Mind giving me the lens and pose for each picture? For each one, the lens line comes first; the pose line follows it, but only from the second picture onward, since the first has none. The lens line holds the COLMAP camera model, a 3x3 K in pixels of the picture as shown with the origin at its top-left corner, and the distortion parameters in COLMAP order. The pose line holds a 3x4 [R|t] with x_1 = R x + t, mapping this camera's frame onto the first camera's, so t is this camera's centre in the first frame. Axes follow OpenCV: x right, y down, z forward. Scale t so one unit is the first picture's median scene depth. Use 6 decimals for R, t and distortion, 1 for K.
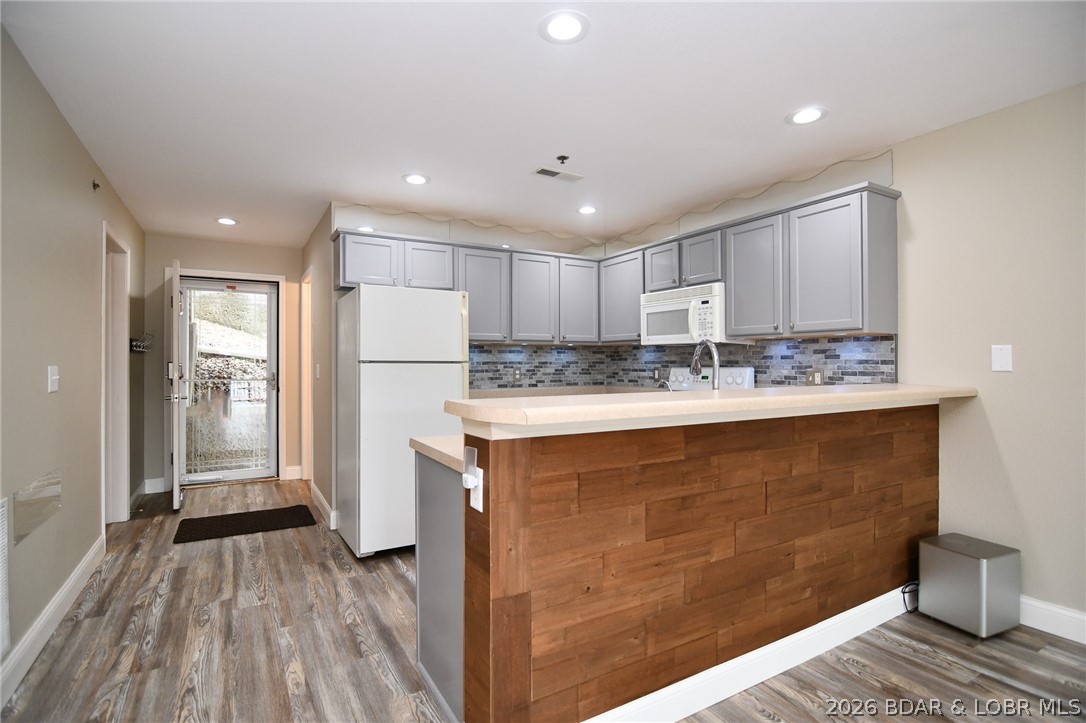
lens RADIAL K [[530.4, 0, 534.5], [0, 530.4, 355.2], [0, 0, 1]] dist [-0.009484, -0.010188]
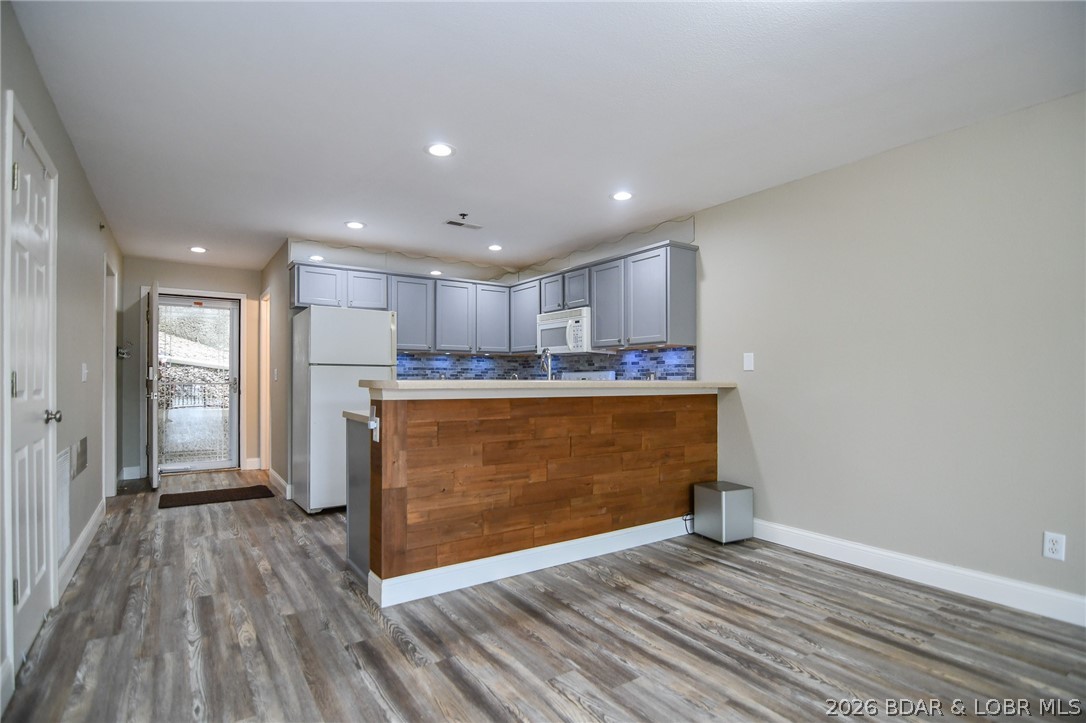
lens RADIAL K [[530.4, 0, 536.6], [0, 530.4, 374.8], [0, 0, 1]] dist [-0.009484, -0.010188]
pose [[0.997015, 0.003815, 0.077117, 0.119671], [-0.004462, 0.999956, 0.008221, 0.023051], [-0.077082, -0.008540, 0.996988, -0.328723]]
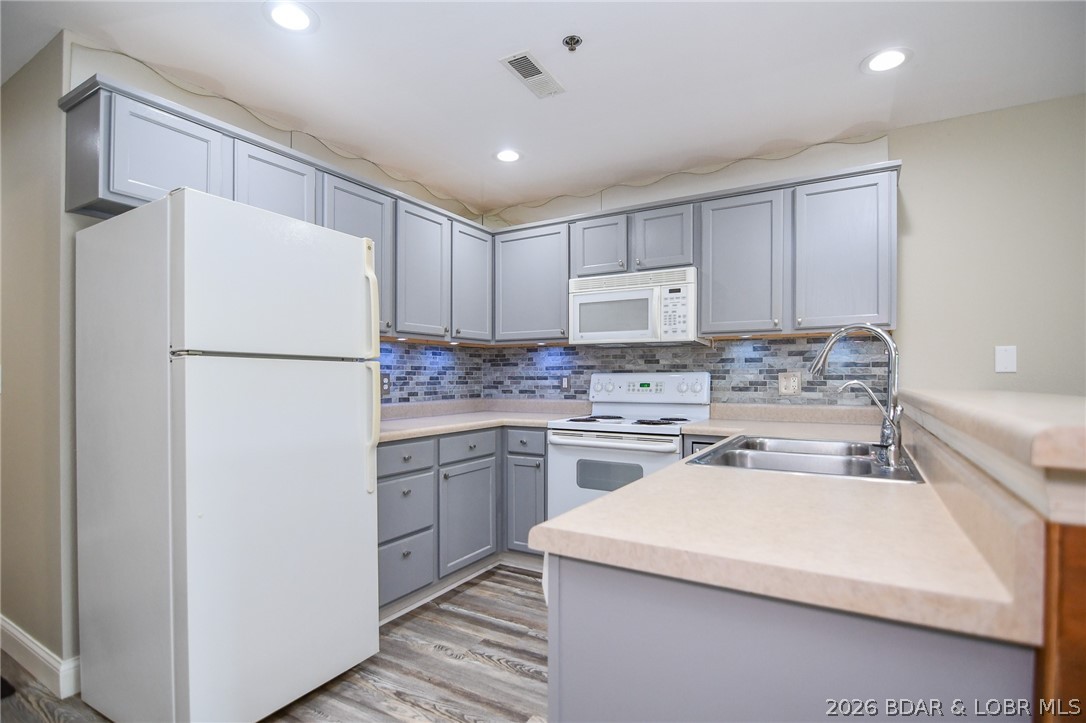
lens RADIAL K [[530.4, 0, 538.7], [0, 530.4, 374.7], [0, 0, 1]] dist [-0.009484, -0.010188]
pose [[0.870940, 0.002139, 0.491385, -0.259747], [-0.006829, 0.999947, 0.007751, 0.023453], [-0.491342, -0.010106, 0.870908, 0.403847]]
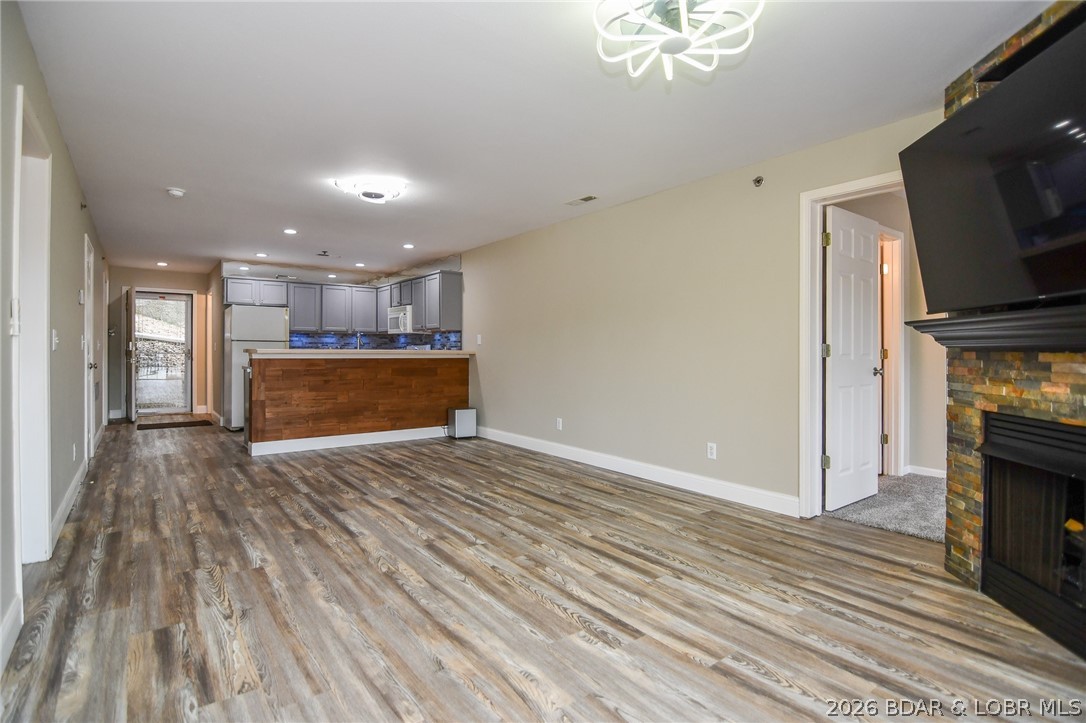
lens RADIAL K [[530.4, 0, 539.3], [0, 530.4, 348.7], [0, 0, 1]] dist [-0.009484, -0.010188]
pose [[0.991363, 0.003743, 0.131091, 0.592705], [-0.005169, 0.999931, 0.010538, 0.014969], [-0.131042, -0.011124, 0.991314, -1.228420]]
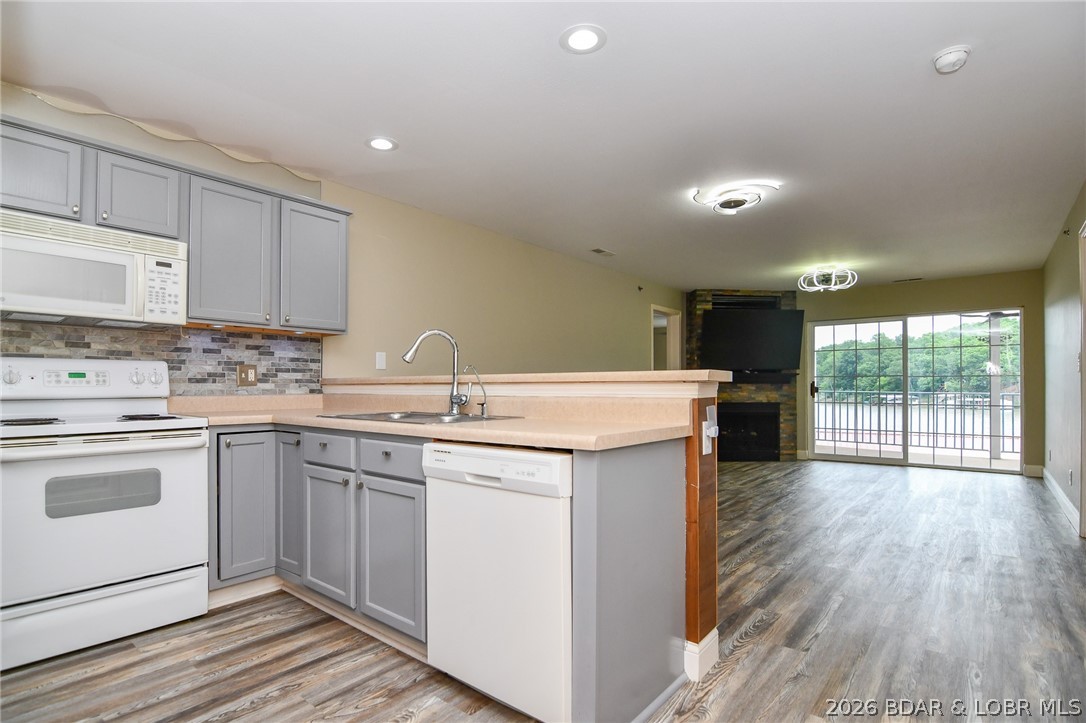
lens RADIAL K [[530.4, 0, 524.3], [0, 530.4, 392.2], [0, 0, 1]] dist [-0.009484, -0.010188]
pose [[-0.330993, -0.010104, 0.943579, -0.499161], [-0.015214, 0.999870, 0.005370, 0.057819], [-0.943510, -0.012578, -0.331104, 0.790509]]
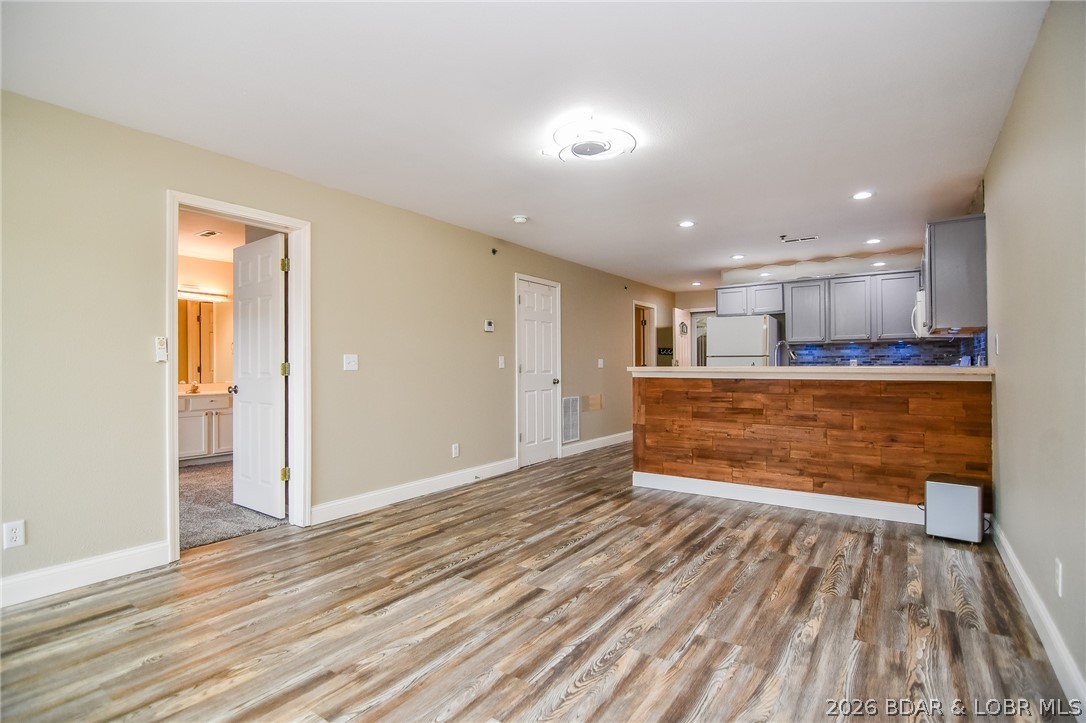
lens RADIAL K [[530.4, 0, 537.9], [0, 530.4, 361.9], [0, 0, 1]] dist [-0.009484, -0.010188]
pose [[0.429537, -0.007909, -0.903014, 1.109276], [0.016185, 0.999868, -0.001059, 0.022211], [0.902904, -0.014160, 0.429609, -0.410155]]
